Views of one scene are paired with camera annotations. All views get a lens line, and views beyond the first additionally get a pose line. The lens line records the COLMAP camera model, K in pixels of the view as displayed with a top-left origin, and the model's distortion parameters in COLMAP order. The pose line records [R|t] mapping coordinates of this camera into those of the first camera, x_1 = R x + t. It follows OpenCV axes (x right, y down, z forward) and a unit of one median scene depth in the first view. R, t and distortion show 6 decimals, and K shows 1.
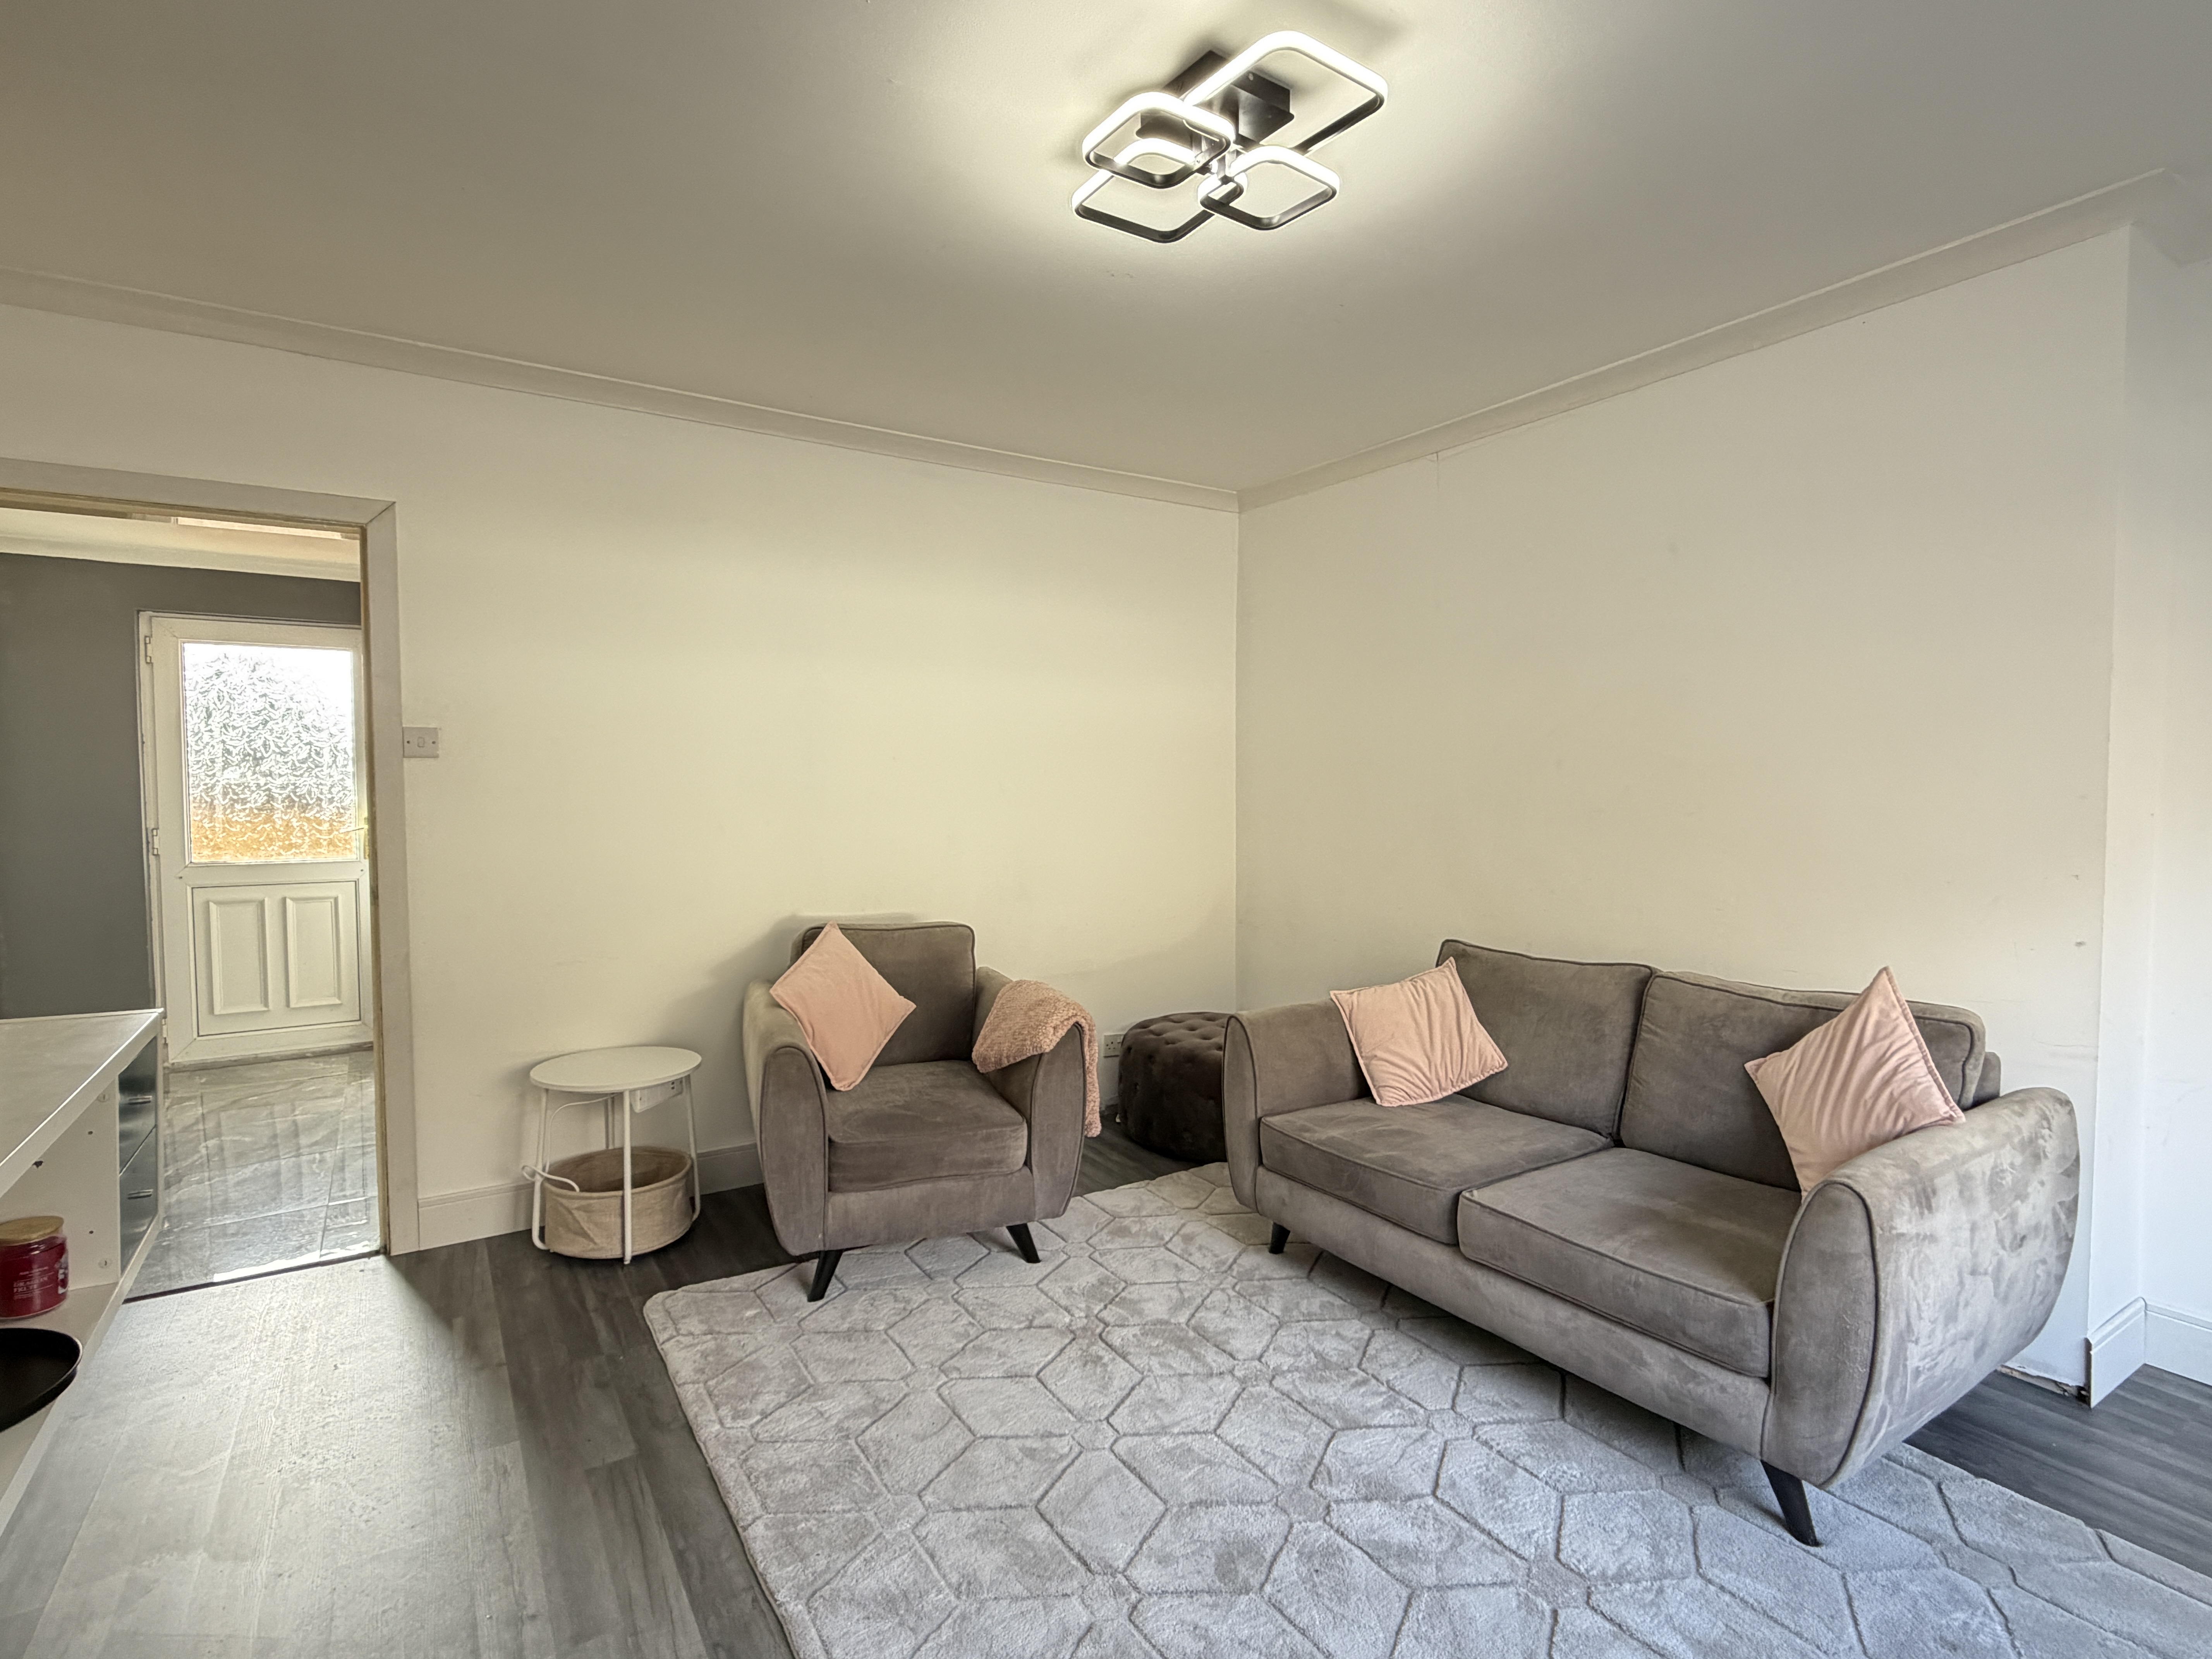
lens RADIAL K [[1141.7, 0, 1092.4], [0, 1141.7, 830.6], [0, 0, 1]] dist [-0.004287, 0.003804]
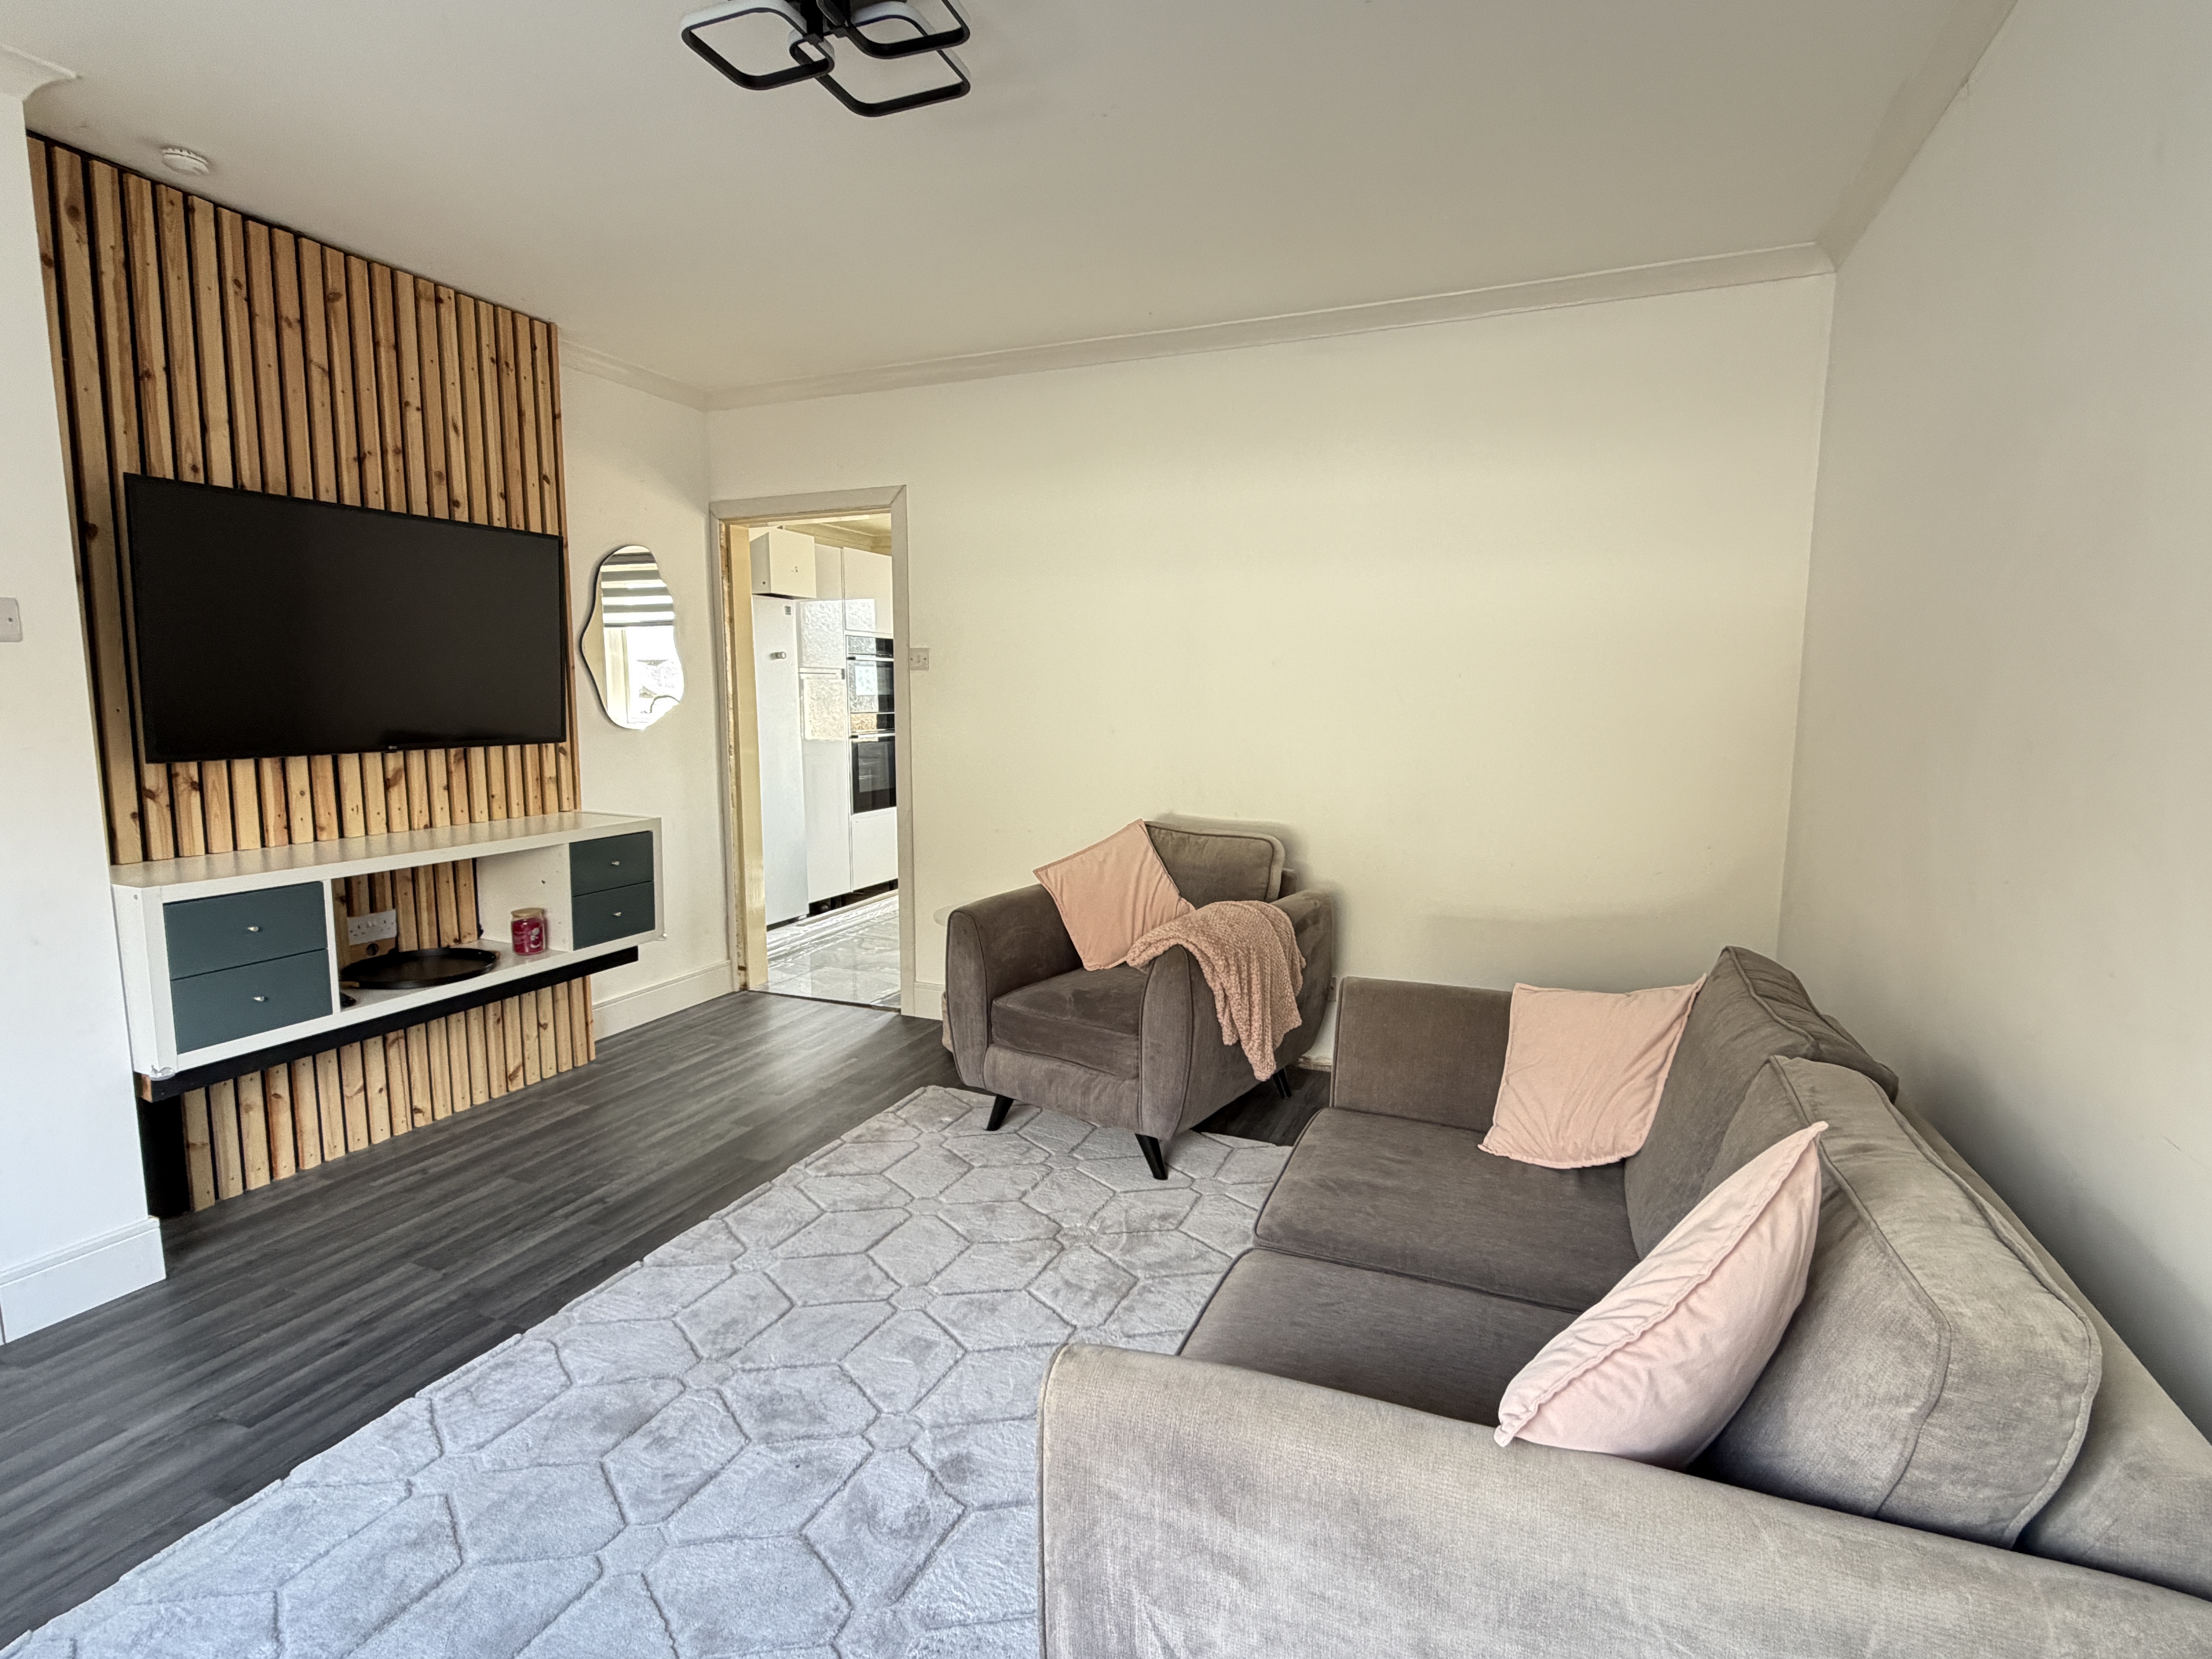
lens RADIAL K [[1141.7, 0, 1090.2], [0, 1141.7, 830.4], [0, 0, 1]] dist [-0.004287, 0.003804]
pose [[0.536536, 0.104380, -0.837397, 0.761238], [-0.035147, 0.994224, 0.101409, -0.019527], [0.843145, -0.024977, 0.537106, 0.459819]]
